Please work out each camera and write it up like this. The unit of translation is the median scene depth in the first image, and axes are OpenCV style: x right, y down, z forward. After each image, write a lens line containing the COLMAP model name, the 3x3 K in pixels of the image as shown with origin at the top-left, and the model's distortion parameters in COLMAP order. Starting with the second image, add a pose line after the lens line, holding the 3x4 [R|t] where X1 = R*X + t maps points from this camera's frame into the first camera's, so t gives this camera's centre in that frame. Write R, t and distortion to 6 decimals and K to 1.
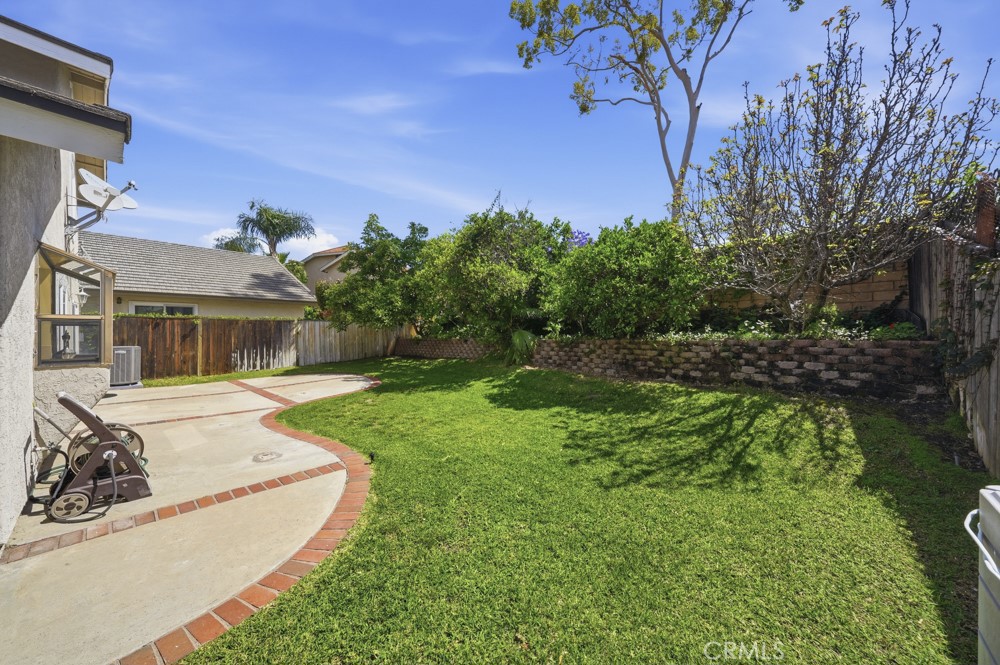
lens RADIAL K [[349.4, 0, 490.4], [0, 349.4, 331.6], [0, 0, 1]] dist [-0.004979, 0.000299]
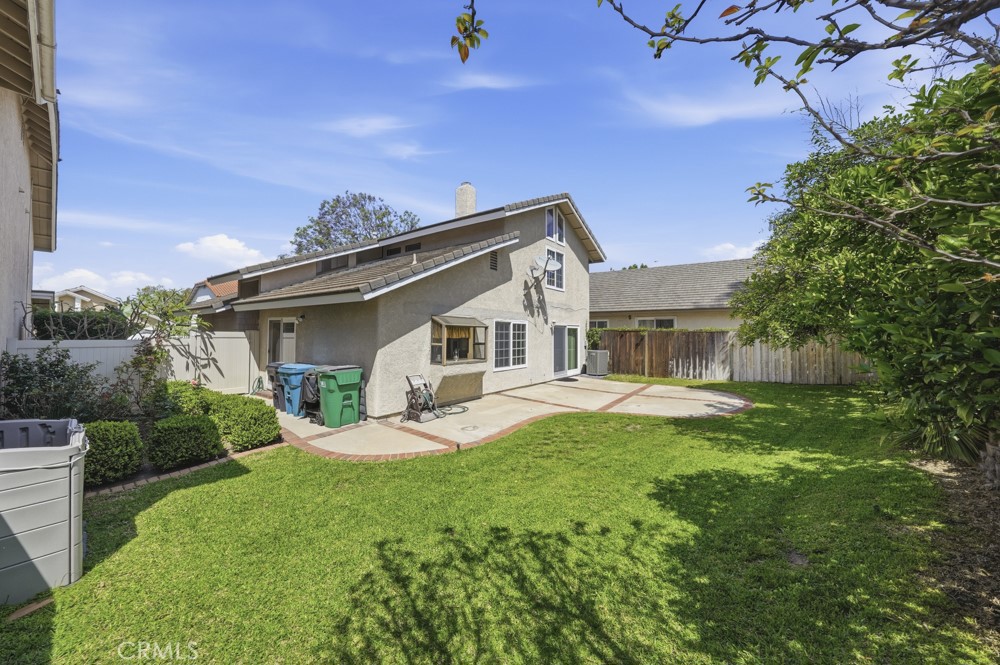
lens RADIAL K [[349.4, 0, 489.9], [0, 349.4, 327.2], [0, 0, 1]] dist [-0.004979, 0.000299]
pose [[0.063391, -0.003540, -0.997982, 0.470202], [-0.001028, 0.999993, -0.003612, -0.055725], [0.997988, 0.001255, 0.063387, 0.439867]]
